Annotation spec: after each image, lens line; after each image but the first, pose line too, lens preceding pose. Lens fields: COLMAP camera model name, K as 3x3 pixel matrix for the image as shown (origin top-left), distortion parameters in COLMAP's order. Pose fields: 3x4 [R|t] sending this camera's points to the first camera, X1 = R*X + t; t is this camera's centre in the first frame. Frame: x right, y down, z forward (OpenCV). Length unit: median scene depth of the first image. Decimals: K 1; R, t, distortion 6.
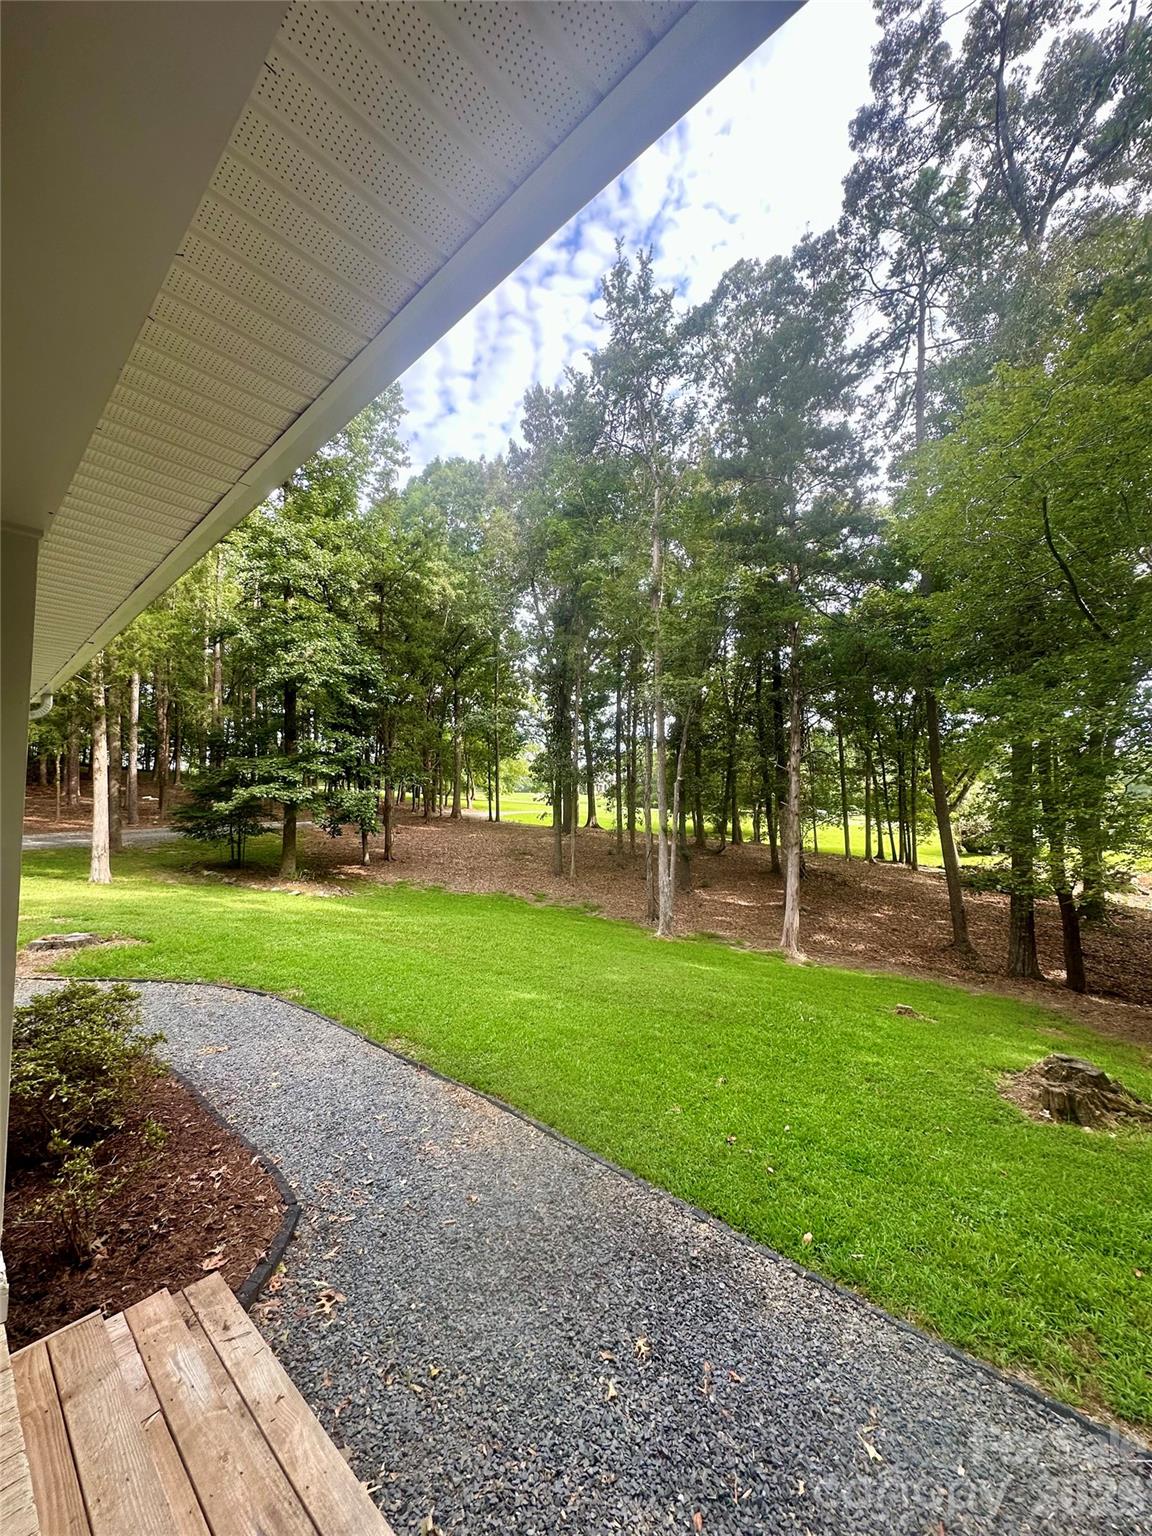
lens RADIAL K [[609.2, 0, 576.0], [0, 609.2, 768.0], [0, 0, 1]] dist [-0.001447, -0.000055]
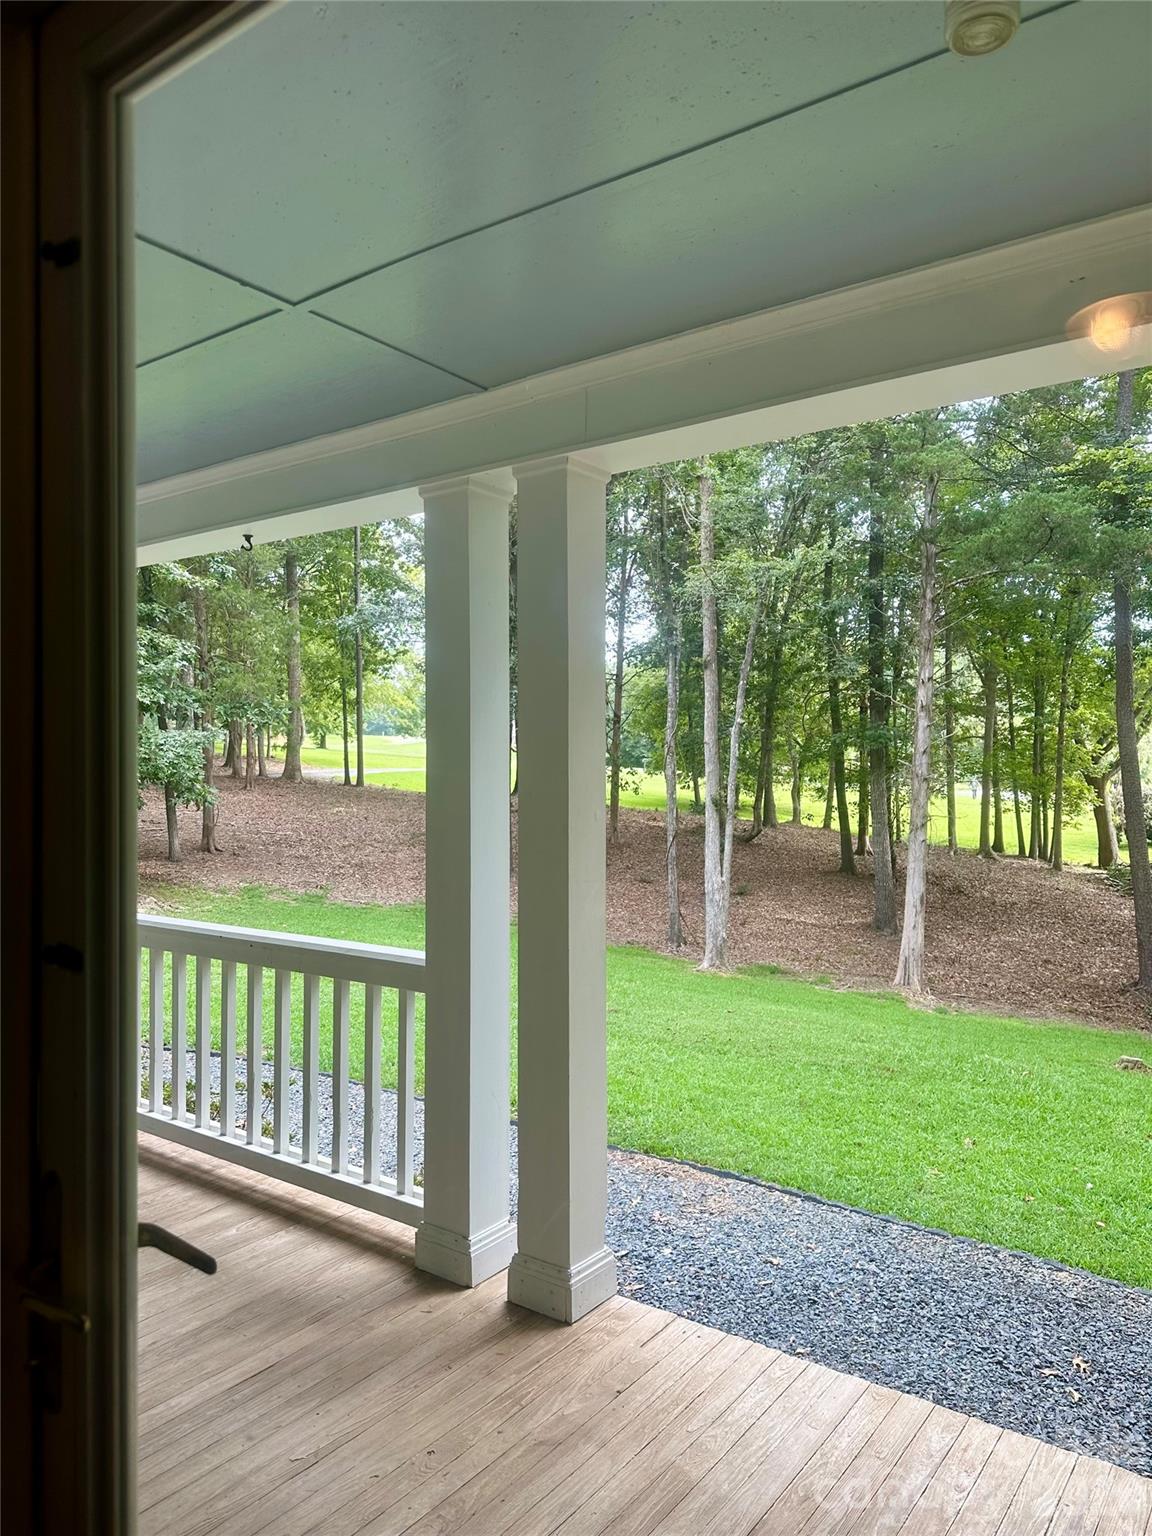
lens RADIAL K [[1056.3, 0, 576.0], [0, 1056.3, 768.0], [0, 0, 1]] dist [0.143217, -0.242522]
pose [[0.994241, 0.009745, 0.106721, -0.099186], [-0.017140, 0.997497, 0.068599, -0.005098], [-0.105785, -0.070034, 0.991920, -0.055795]]
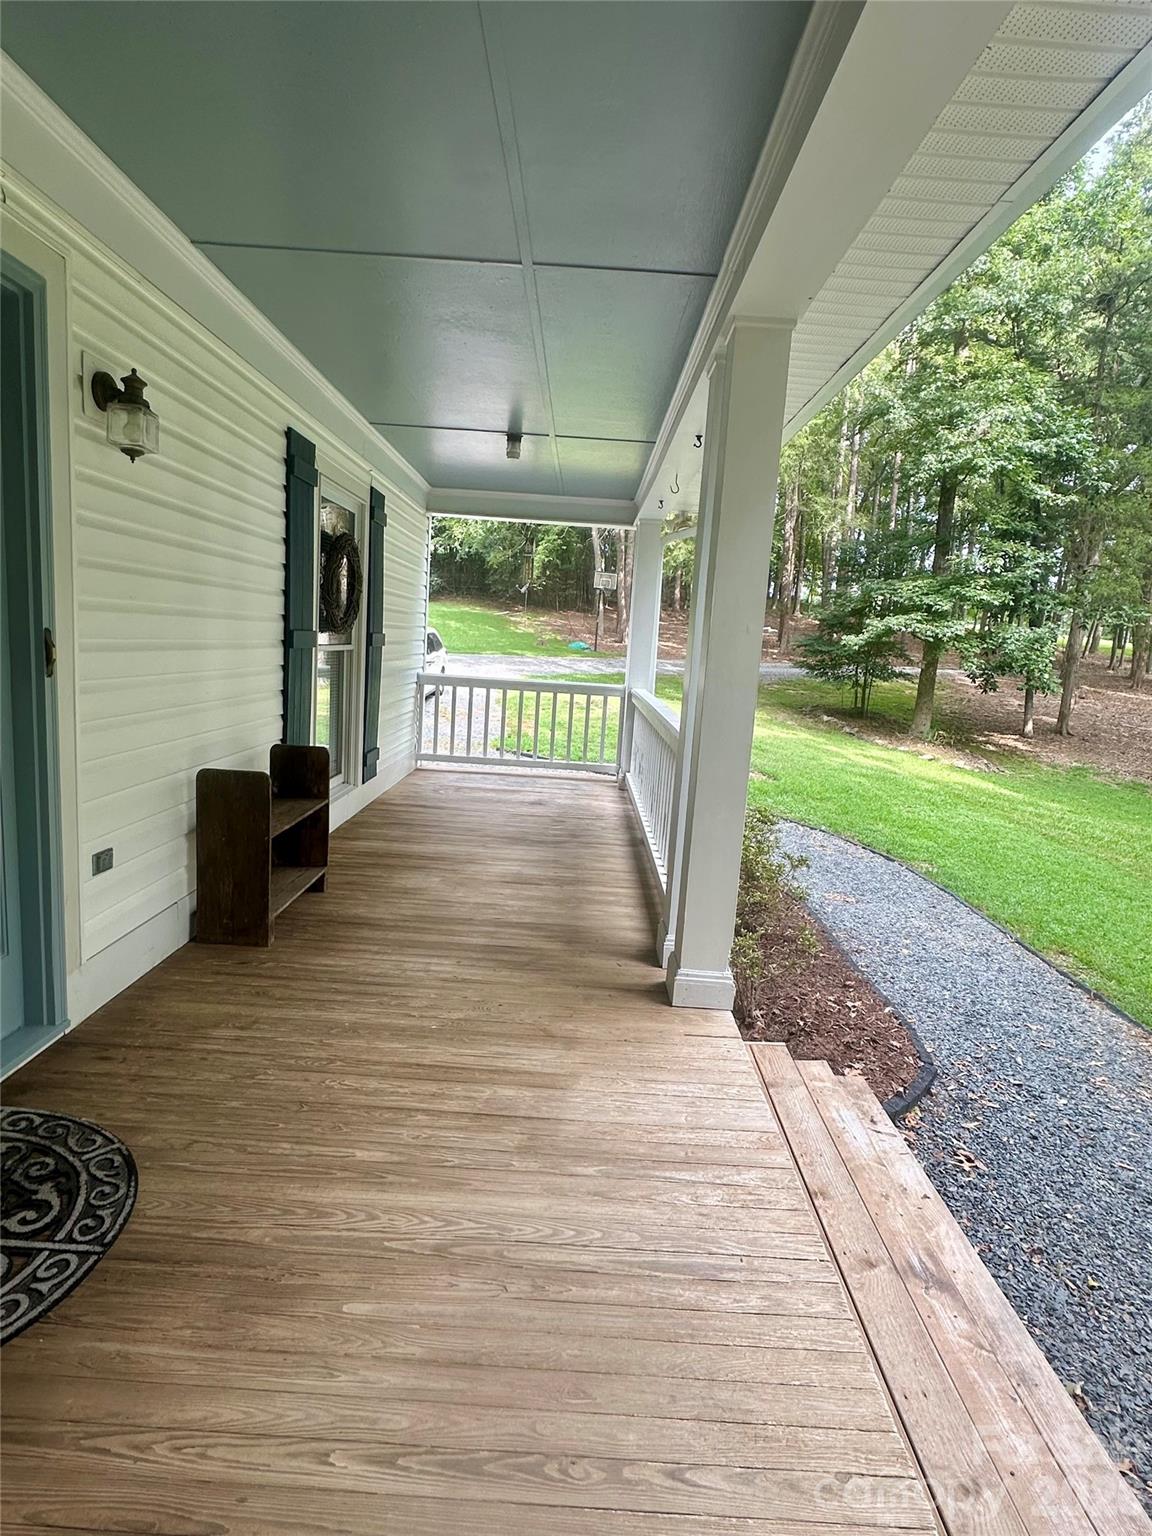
lens RADIAL K [[819.6, 0, 576.0], [0, 819.6, 768.0], [0, 0, 1]] dist [-0.001629, 0.000005]
pose [[0.669521, 0.168152, -0.723510, -0.000751], [-0.017992, 0.977425, 0.210515, 0.005464], [0.742575, -0.127927, 0.657432, -0.024360]]
